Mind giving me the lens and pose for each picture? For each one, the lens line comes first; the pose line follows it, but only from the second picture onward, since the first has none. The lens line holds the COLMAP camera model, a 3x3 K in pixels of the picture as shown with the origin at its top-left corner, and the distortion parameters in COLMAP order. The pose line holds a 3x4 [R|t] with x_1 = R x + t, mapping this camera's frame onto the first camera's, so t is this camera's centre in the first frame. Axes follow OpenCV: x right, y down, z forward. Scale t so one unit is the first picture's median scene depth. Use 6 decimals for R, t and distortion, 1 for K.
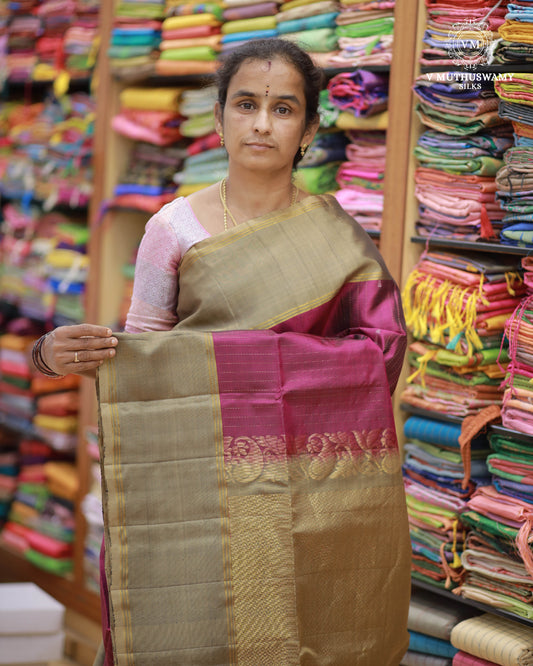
lens RADIAL K [[3575.5, 0, 266.7], [0, 3575.5, 351.5], [0, 0, 1]] dist [0.095282, -6.278490]
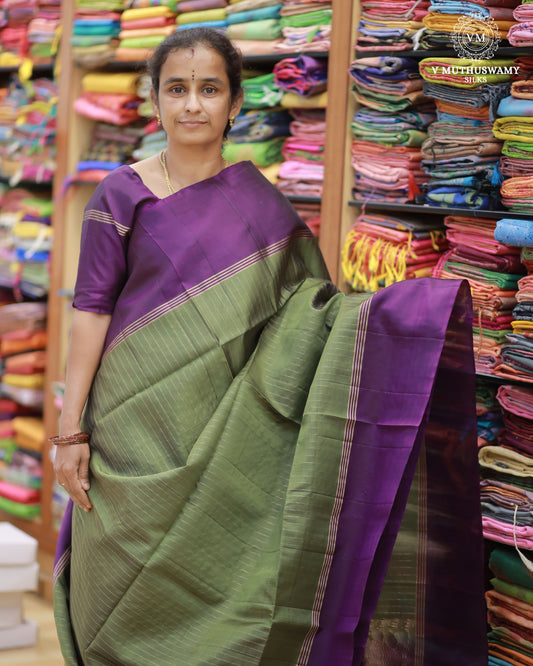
lens RADIAL K [[4147.2, 0, 266.5], [0, 4147.2, 333.0], [0, 0, 1]] dist [-0.067821, 2.085622]
pose [[0.999709, -0.007042, 0.023060, -0.016076], [0.007327, 0.999897, -0.012316, 0.025331], [-0.022971, 0.012481, 0.999658, -0.313182]]
